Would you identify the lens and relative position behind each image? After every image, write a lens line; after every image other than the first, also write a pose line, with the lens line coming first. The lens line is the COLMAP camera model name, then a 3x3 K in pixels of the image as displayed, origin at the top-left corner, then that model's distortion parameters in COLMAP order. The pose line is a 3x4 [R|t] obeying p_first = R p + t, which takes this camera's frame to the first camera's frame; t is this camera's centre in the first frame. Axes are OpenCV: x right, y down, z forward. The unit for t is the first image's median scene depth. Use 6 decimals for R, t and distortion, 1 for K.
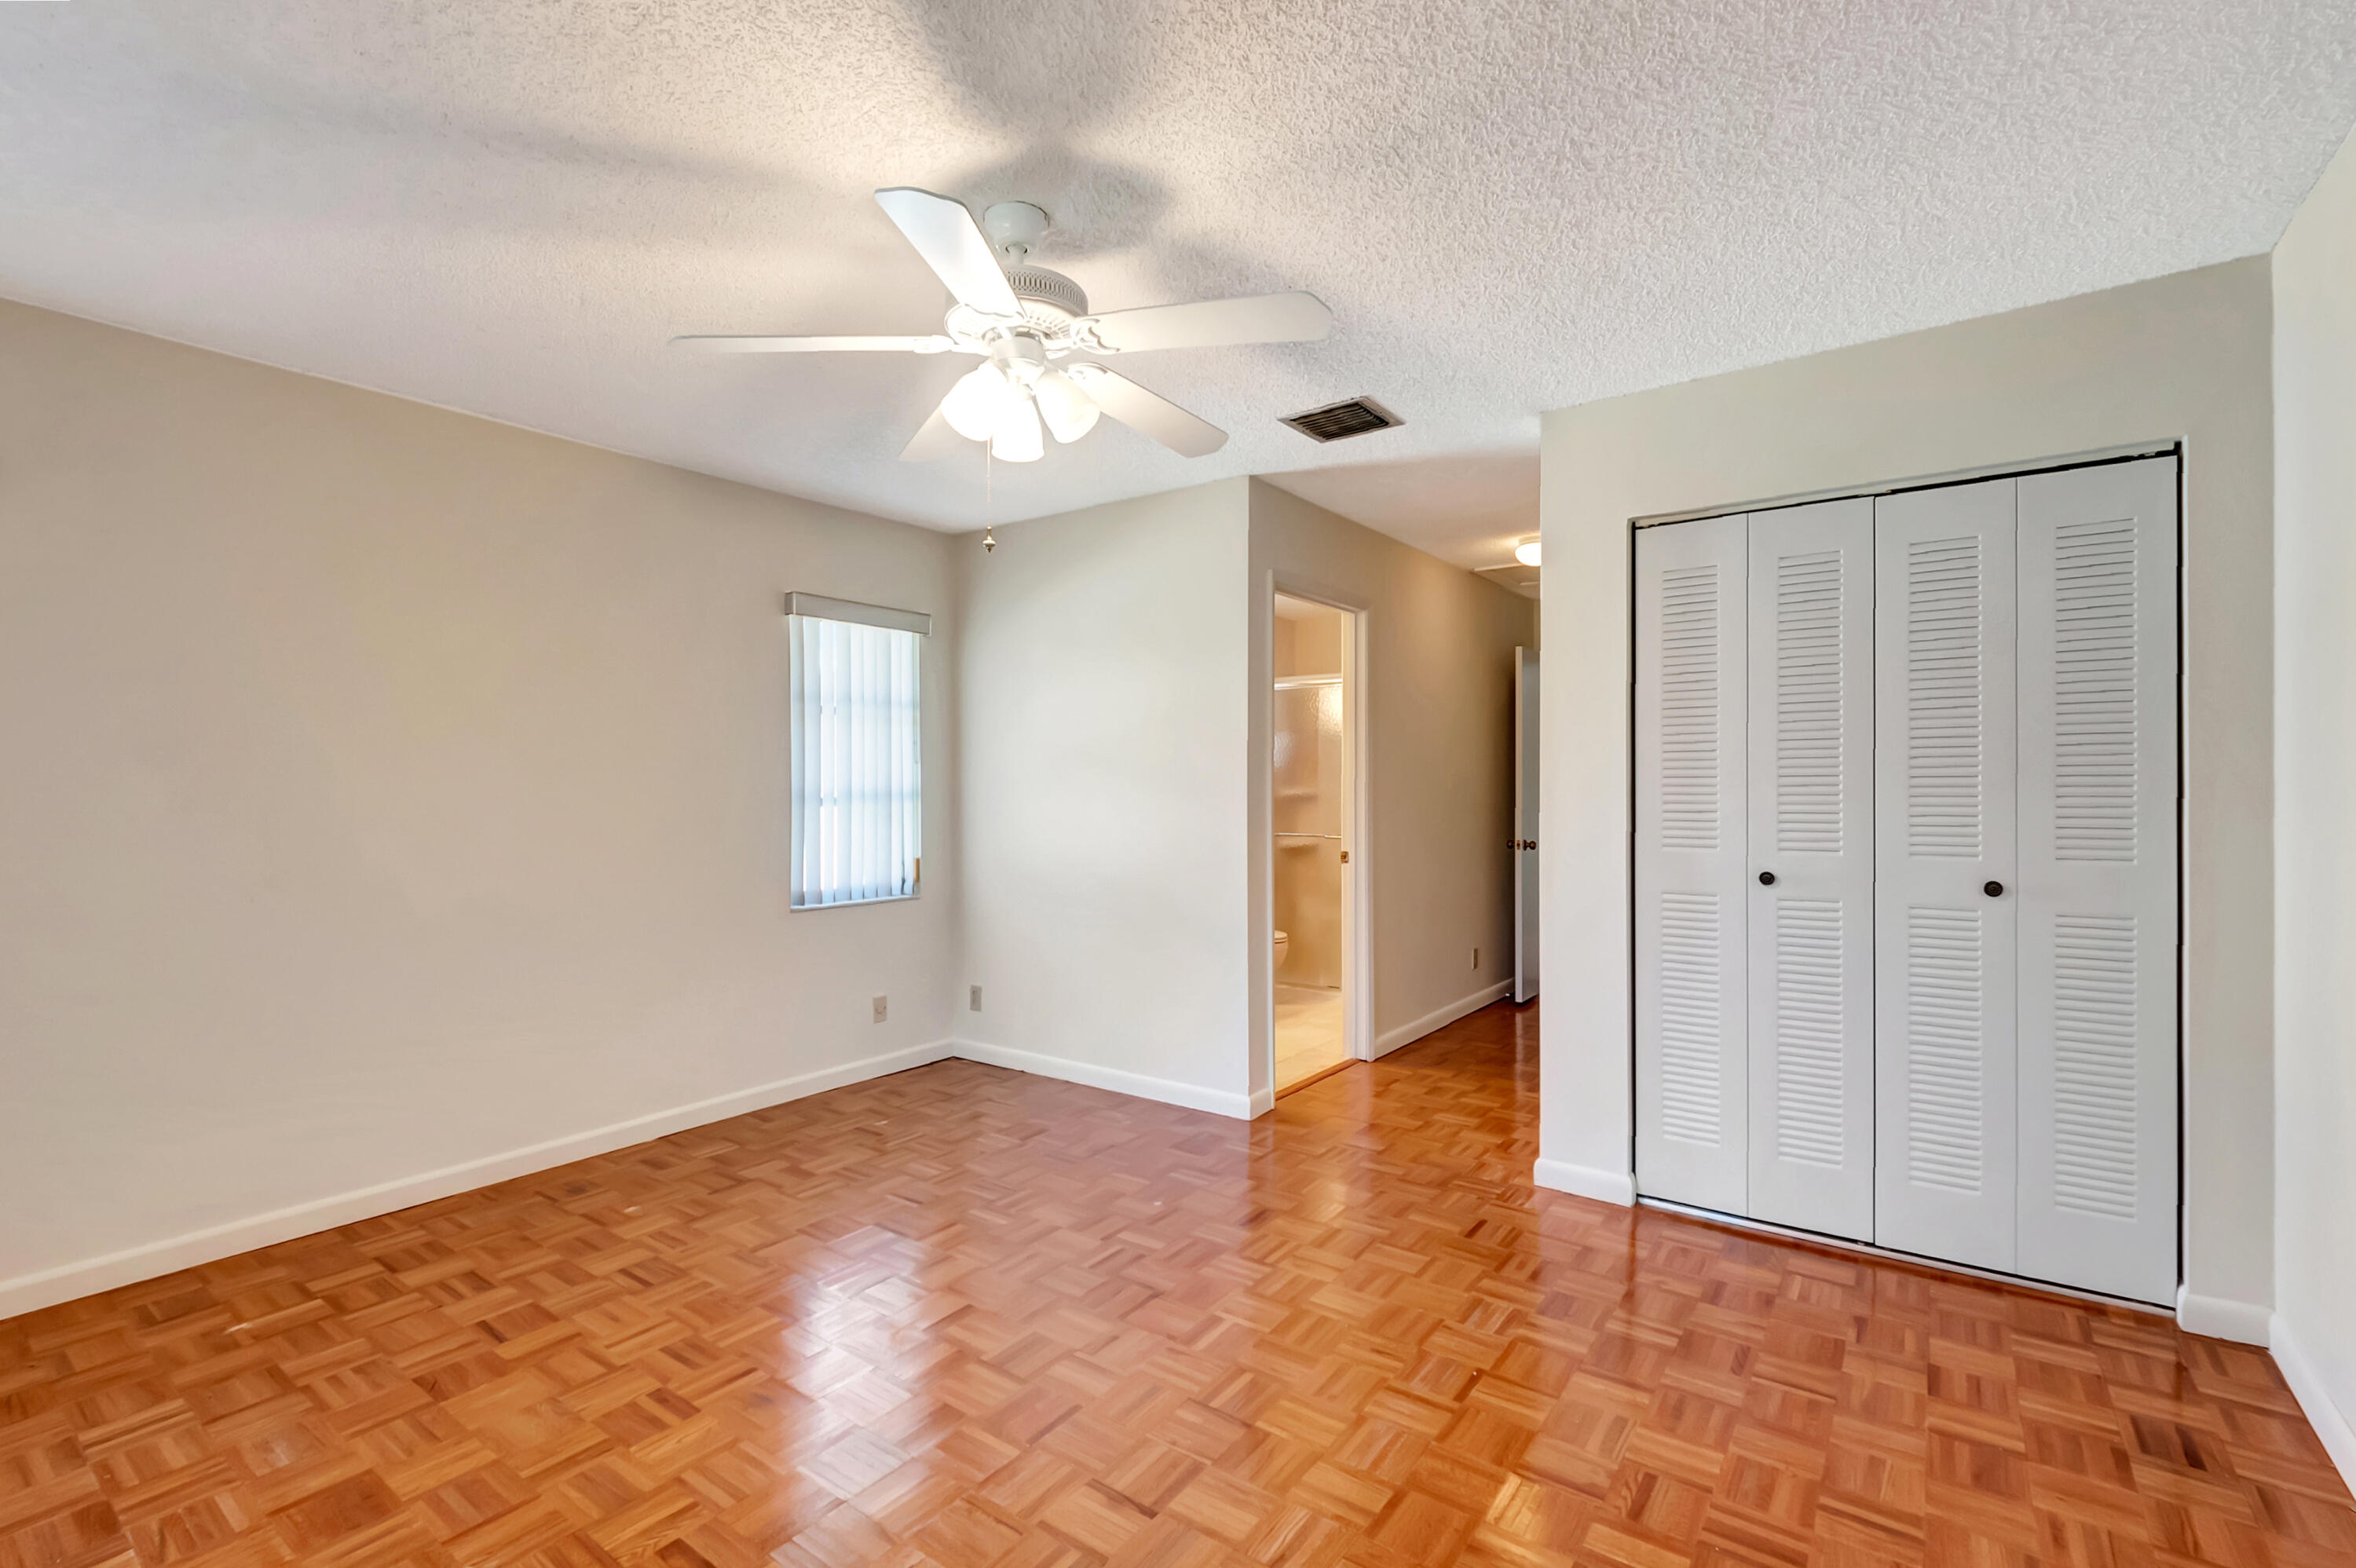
lens RADIAL K [[1037.3, 0, 1175.7], [0, 1037.3, 785.4], [0, 0, 1]] dist [0.015133, -0.012617]
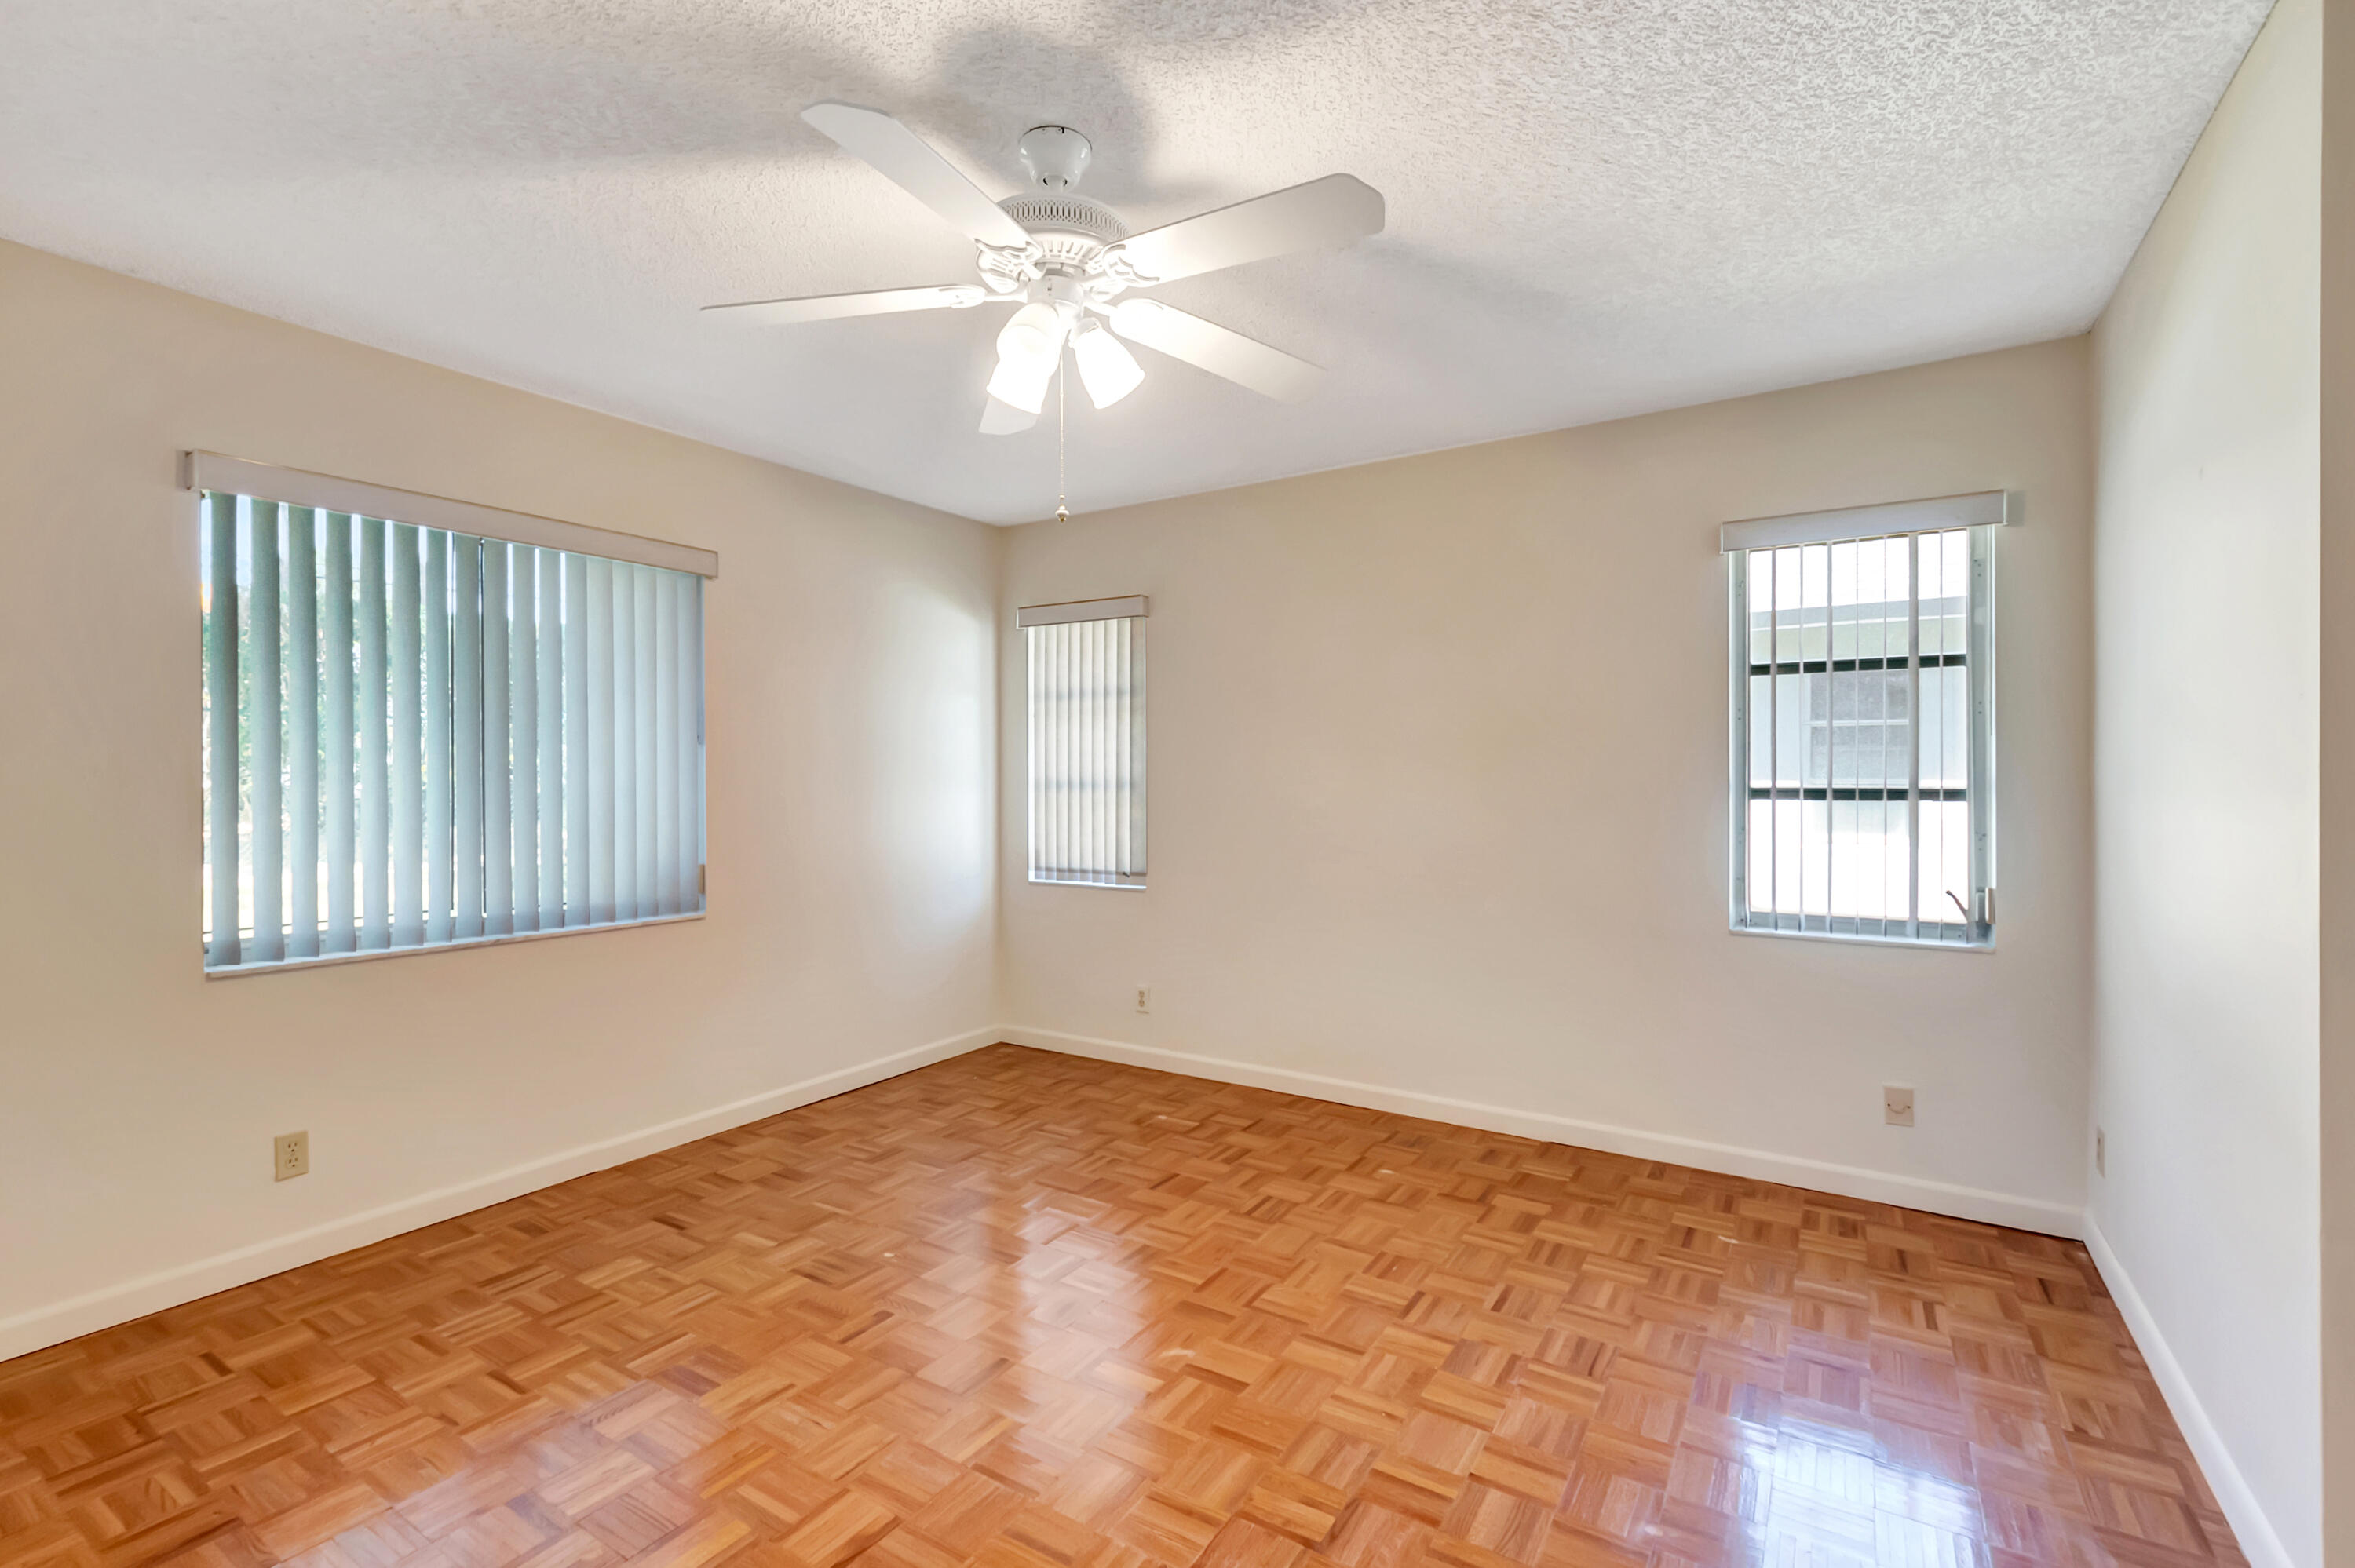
lens RADIAL K [[1036.9, 0, 1175.2], [0, 1036.9, 785.4], [0, 0, 1]] dist [0.015133, -0.012617]
pose [[0.058109, 0.010596, -0.998254, 0.560966], [0.002250, 0.999940, 0.010745, 0.000401], [0.998308, -0.002870, 0.058081, 0.779638]]
